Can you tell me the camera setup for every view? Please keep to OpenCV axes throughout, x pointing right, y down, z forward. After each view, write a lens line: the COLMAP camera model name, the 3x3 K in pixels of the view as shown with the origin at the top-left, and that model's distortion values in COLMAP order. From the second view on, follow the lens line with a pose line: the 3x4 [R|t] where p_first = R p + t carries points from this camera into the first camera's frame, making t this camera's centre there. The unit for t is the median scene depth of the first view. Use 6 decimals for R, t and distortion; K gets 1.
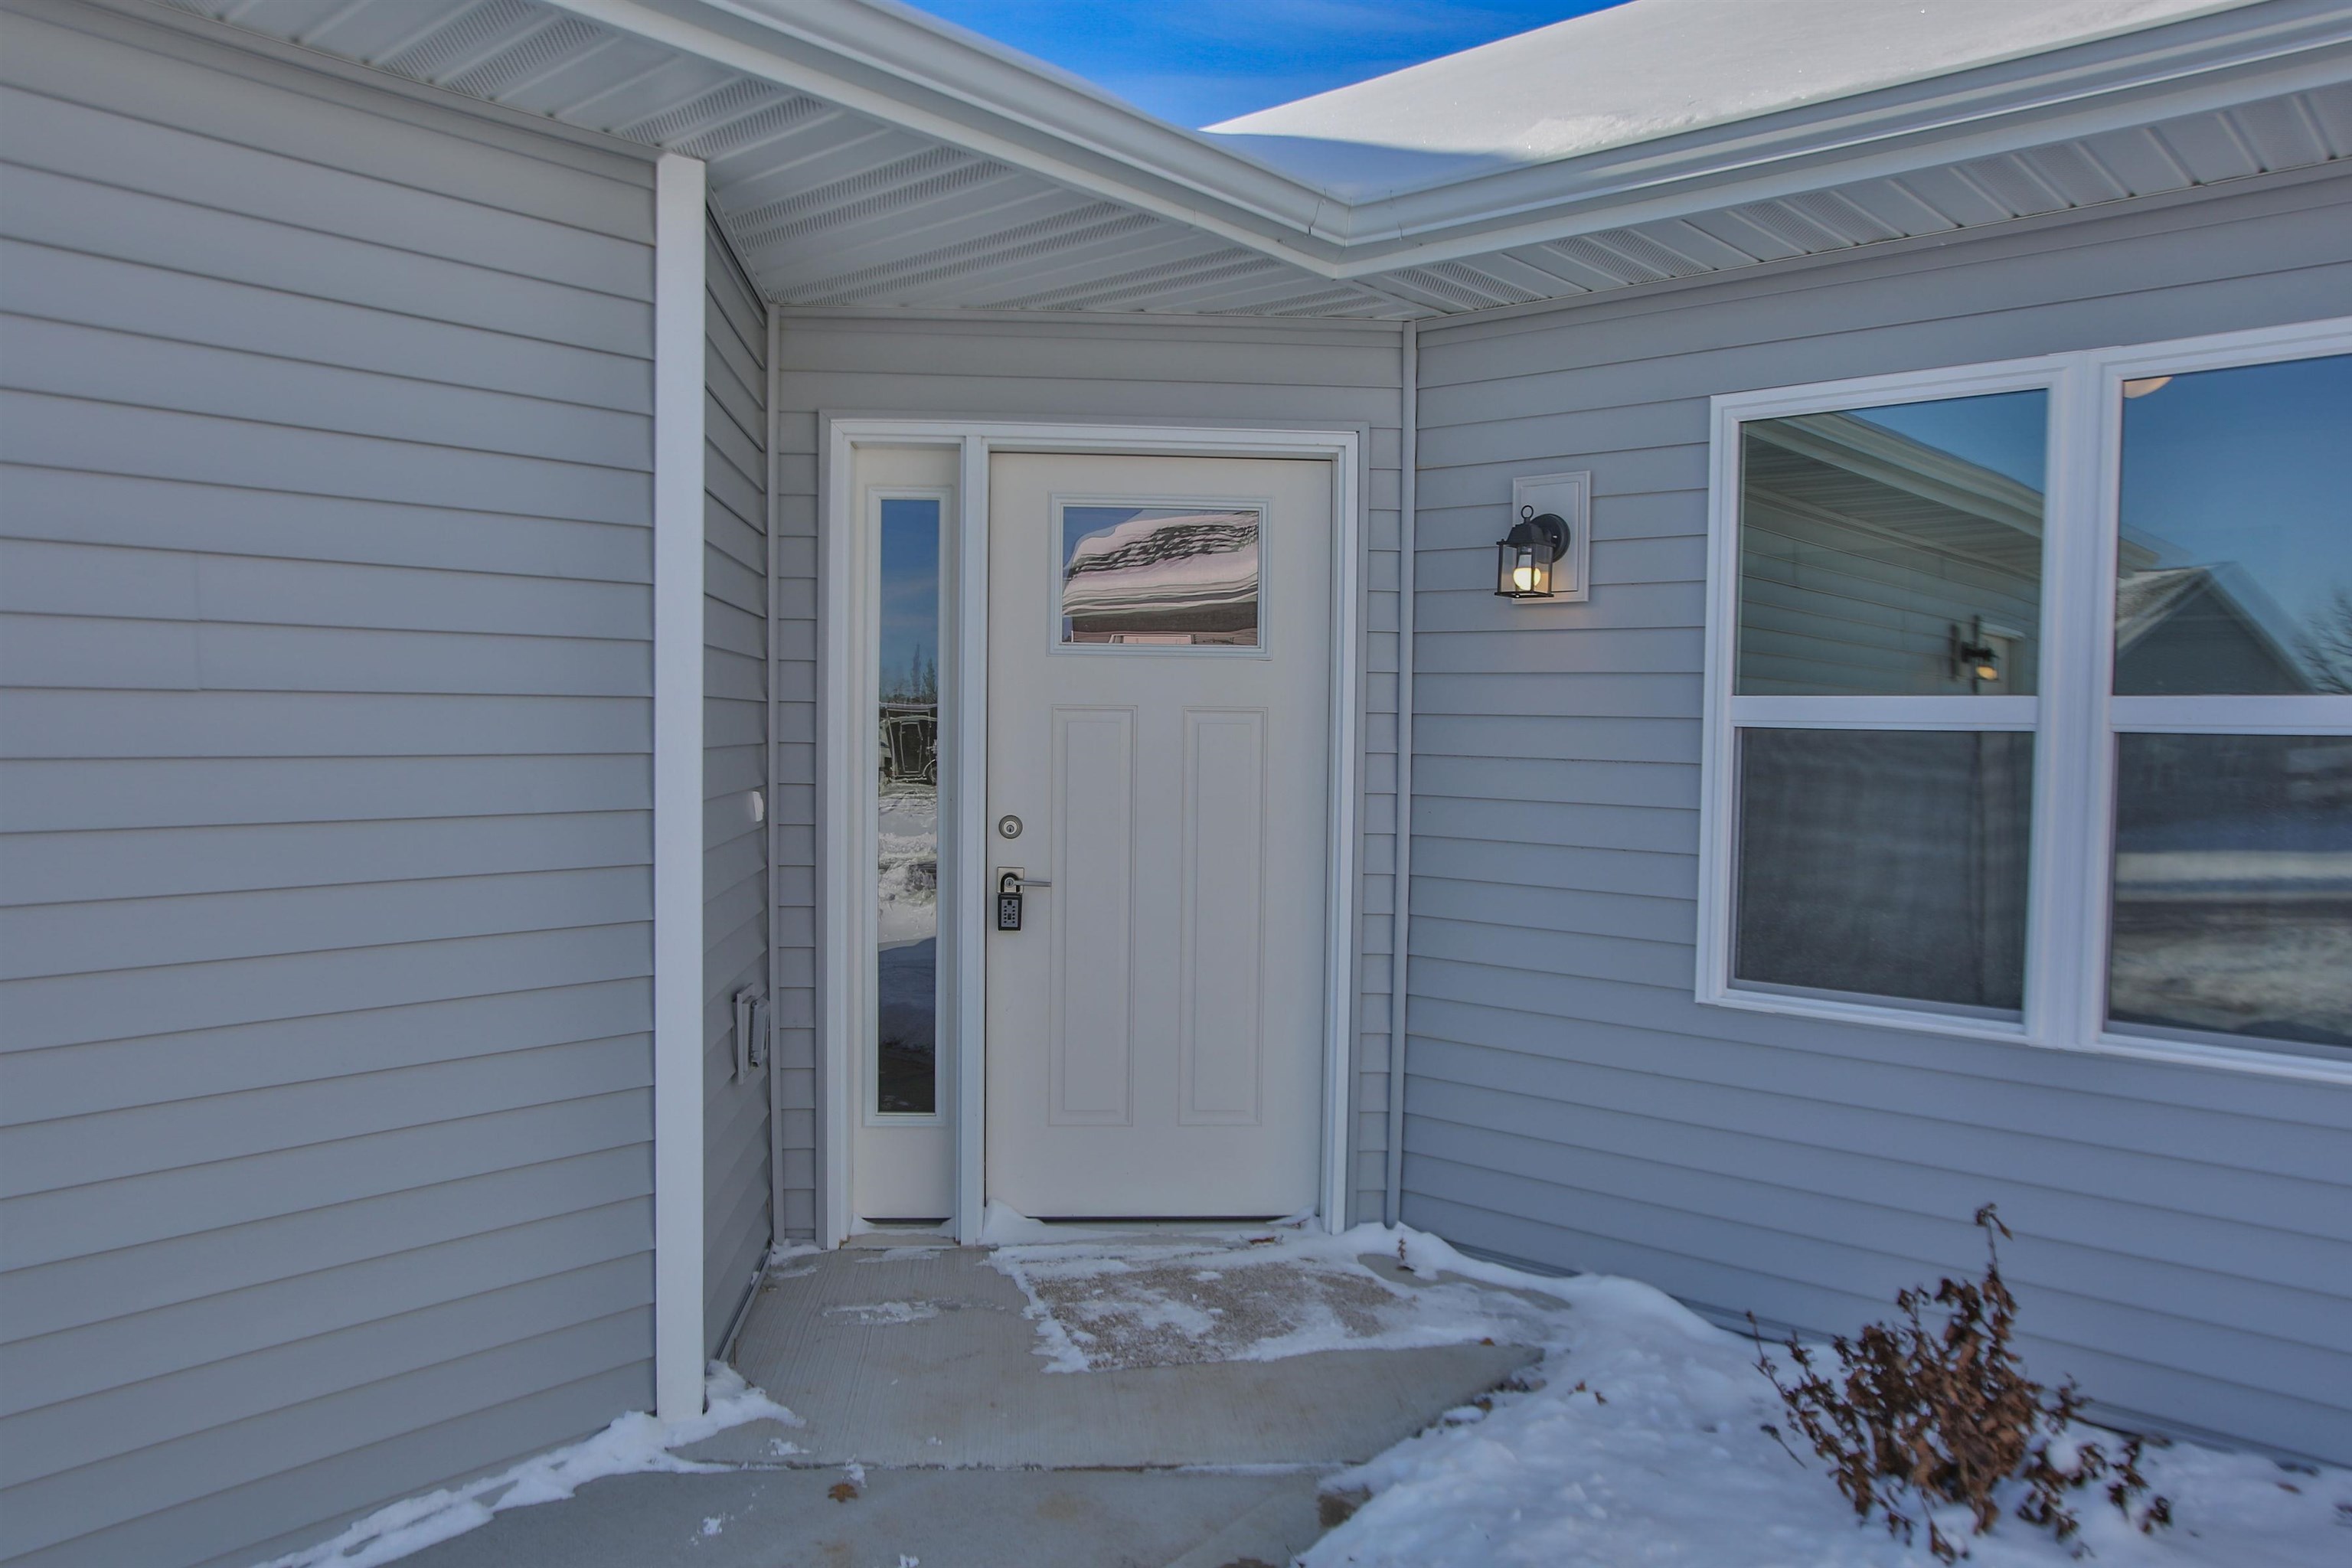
lens RADIAL K [[1641.3, 0, 1176.0], [0, 1641.3, 784.0], [0, 0, 1]] dist [-0.029141, 0.000215]
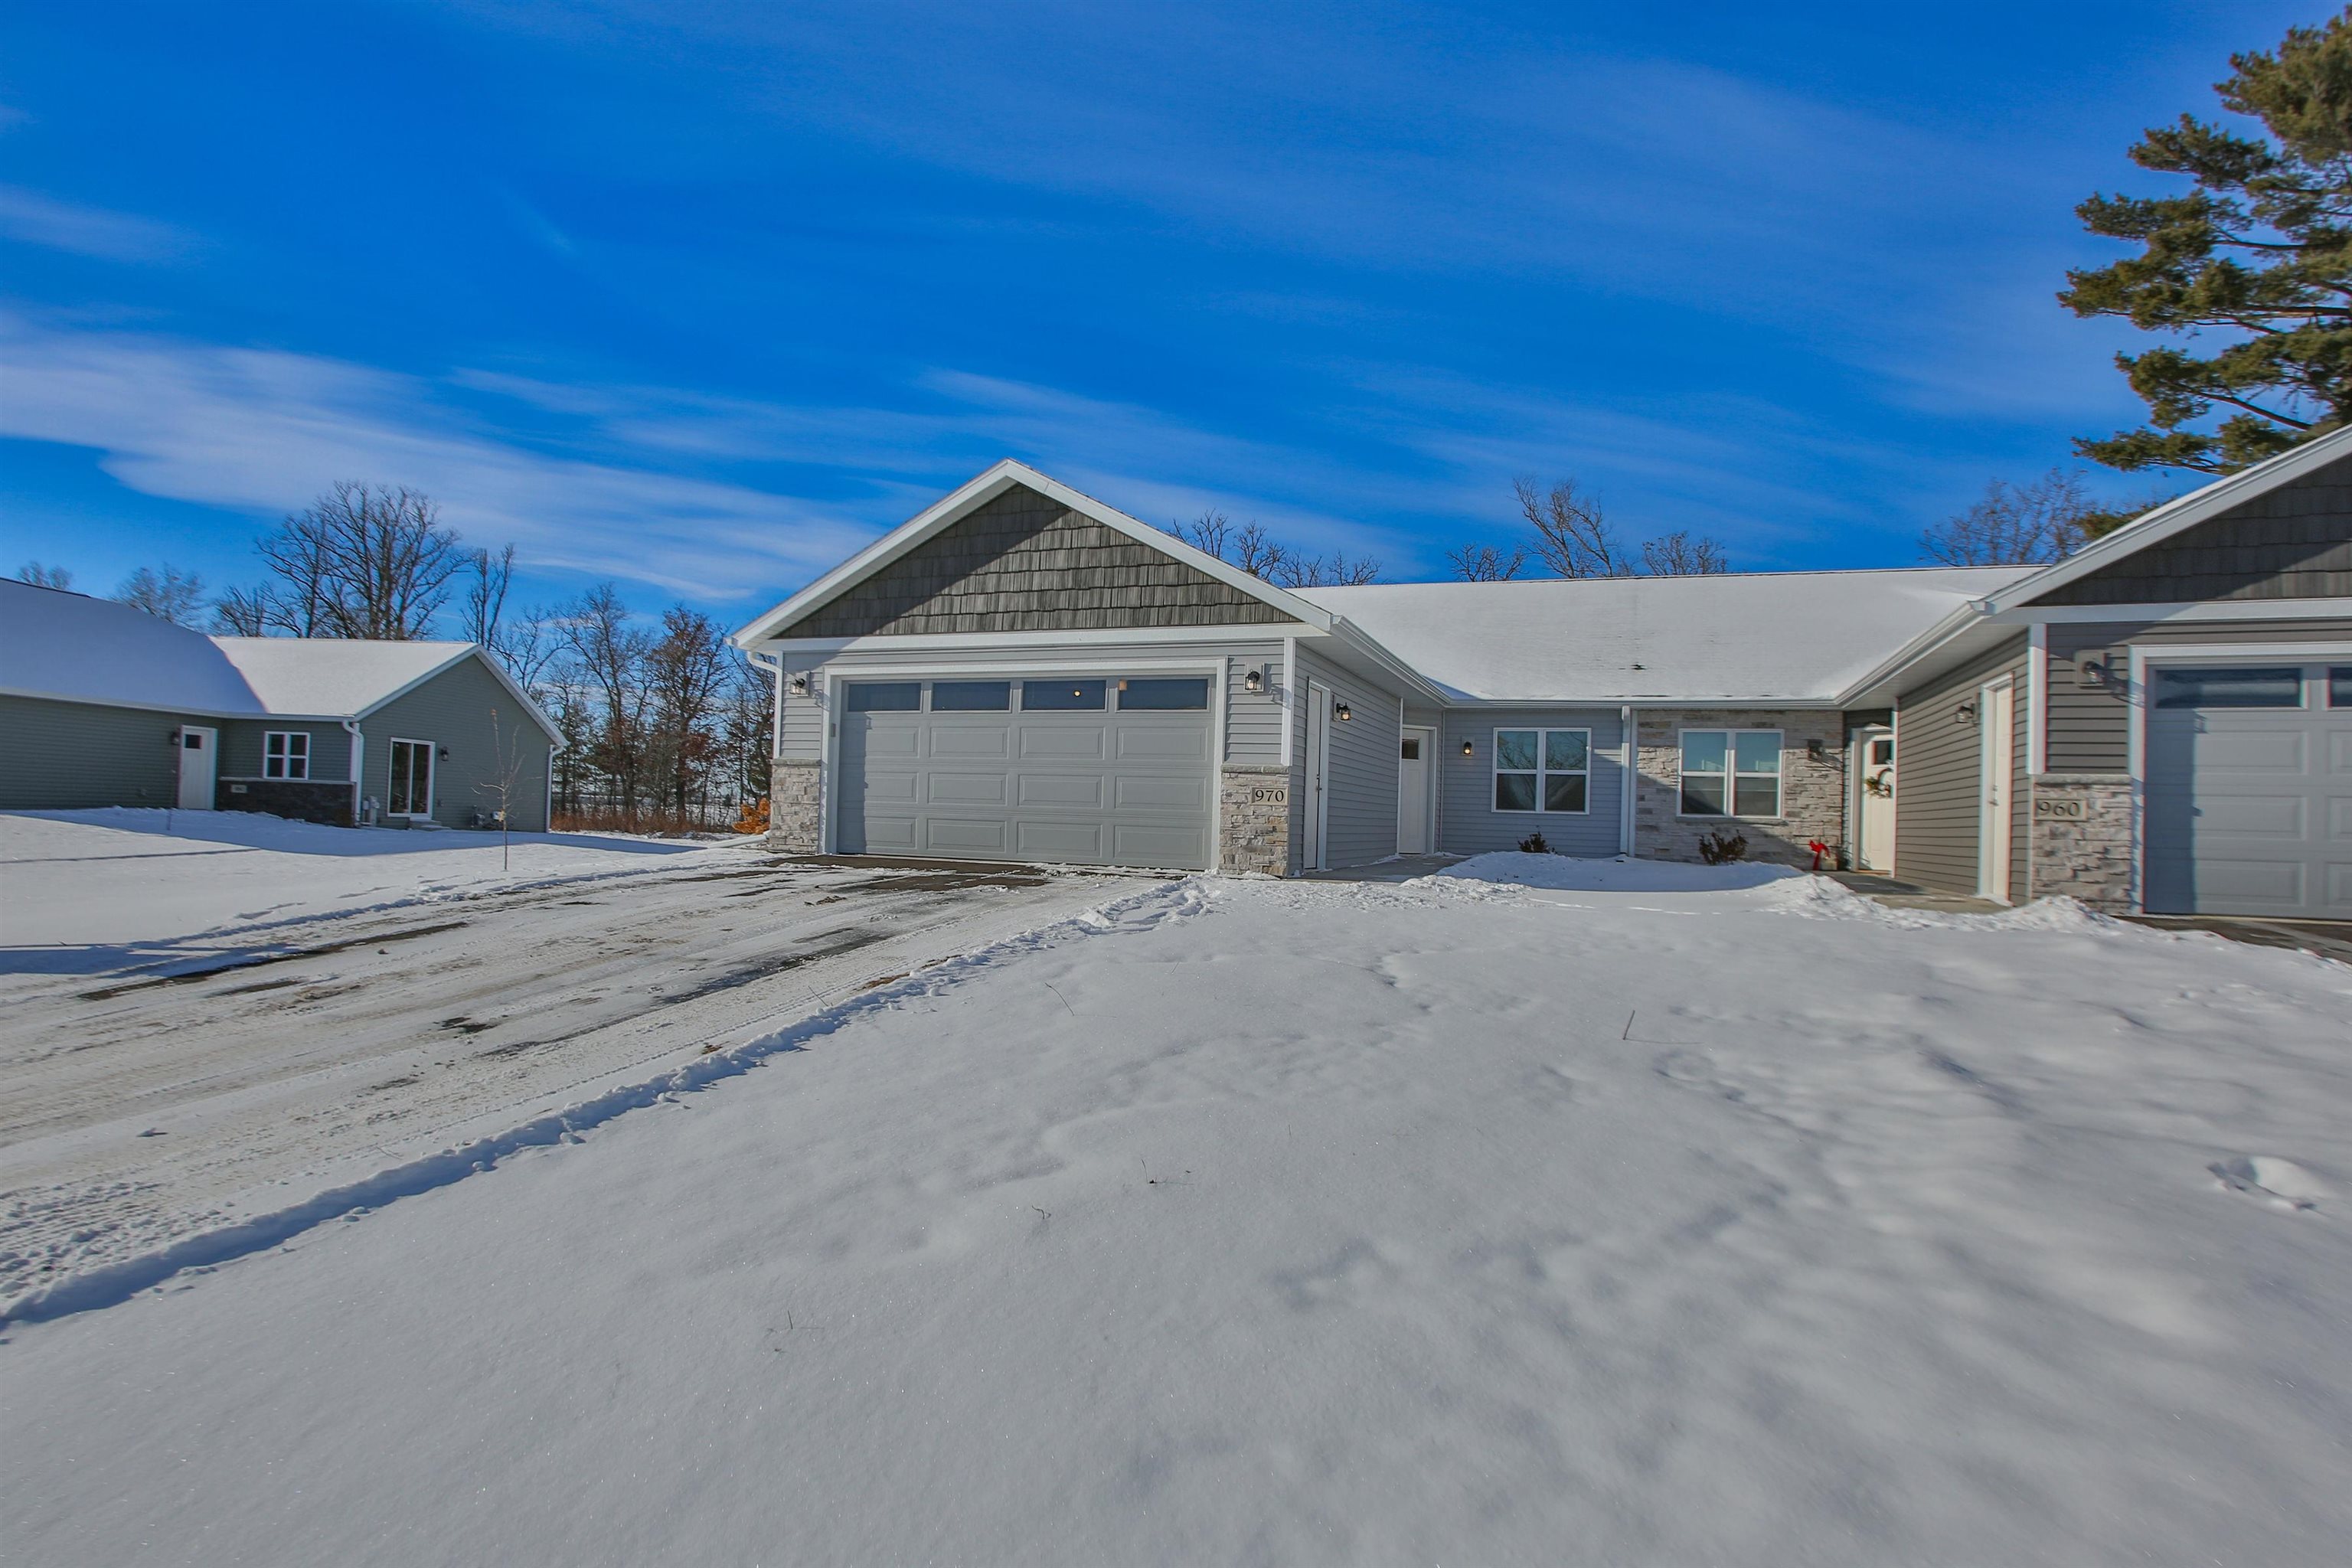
lens RADIAL K [[1126.6, 0, 1172.5], [0, 1126.6, 797.0], [0, 0, 1]] dist [-0.078924, 0.031985]
pose [[0.945706, 0.020856, 0.324352, -2.621229], [-0.005717, 0.998852, -0.047557, 0.312910], [-0.324972, 0.043121, 0.944740, -3.210680]]
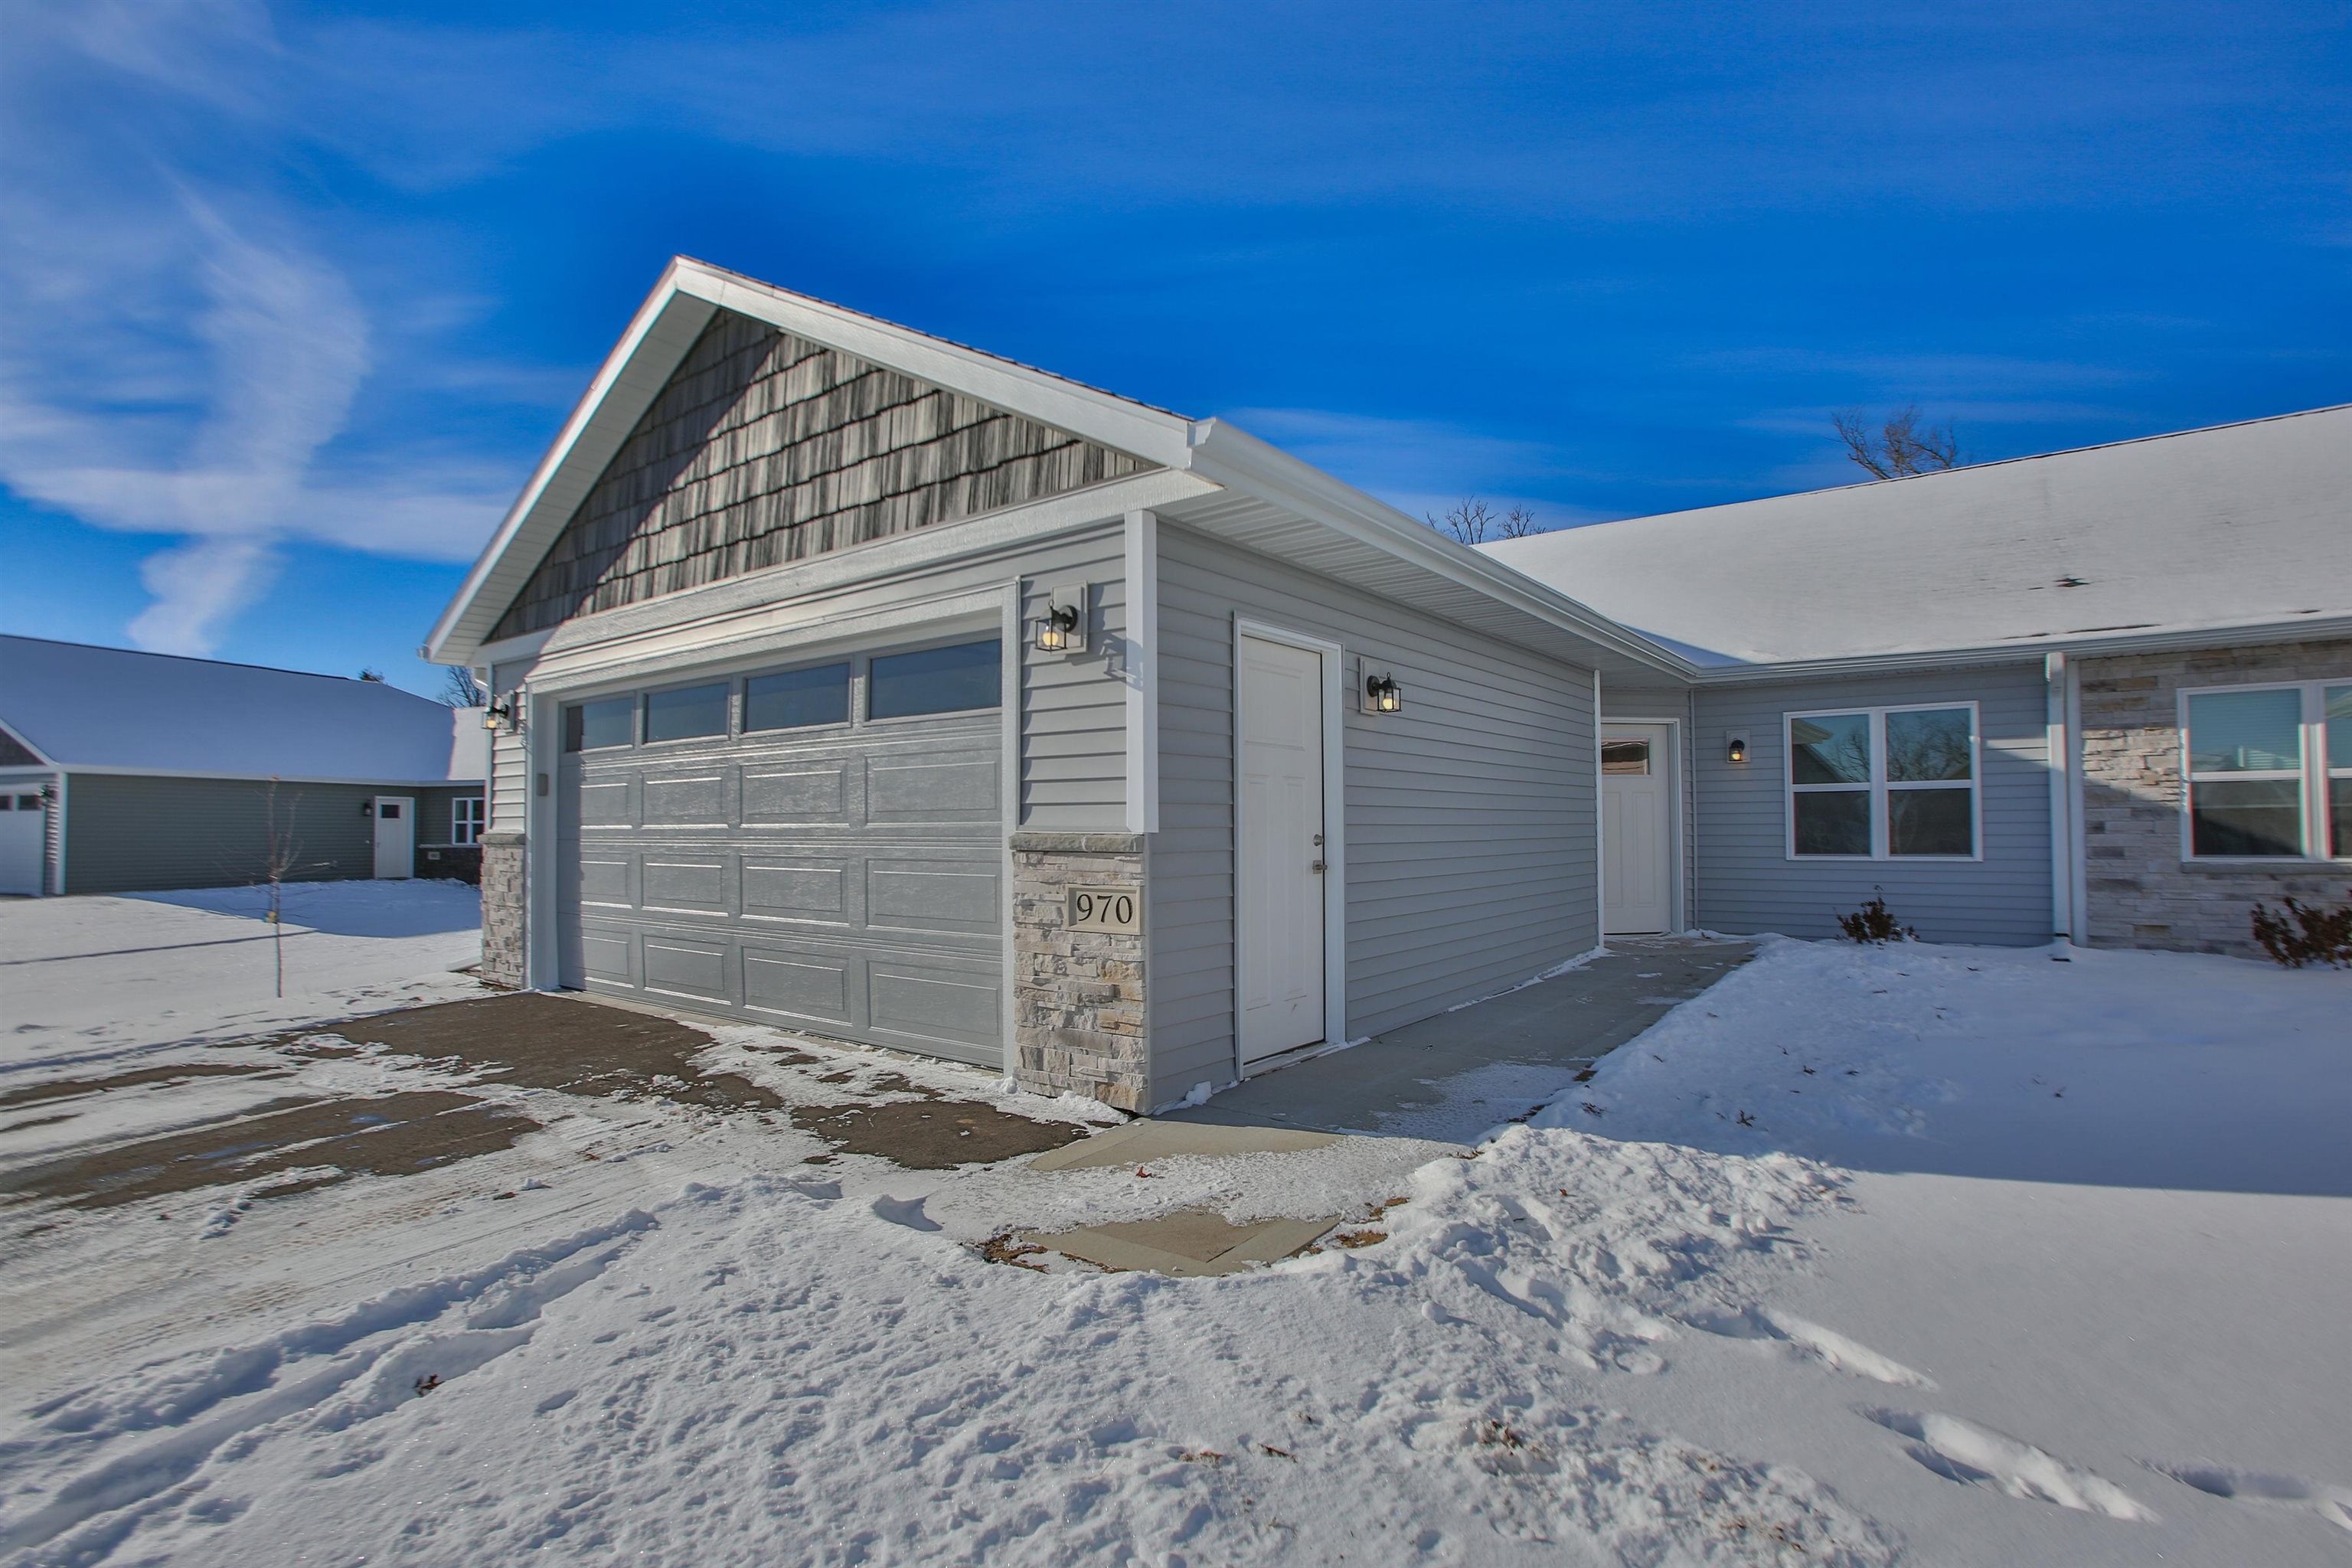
lens RADIAL K [[1087.9, 0, 1189.7], [0, 1087.9, 798.1], [0, 0, 1]] dist [-0.066684, 0.027562]
pose [[0.997881, -0.019594, 0.062043, -1.347044], [0.023633, 0.997601, -0.065060, 0.120015], [-0.060620, 0.066389, 0.995951, -1.588899]]
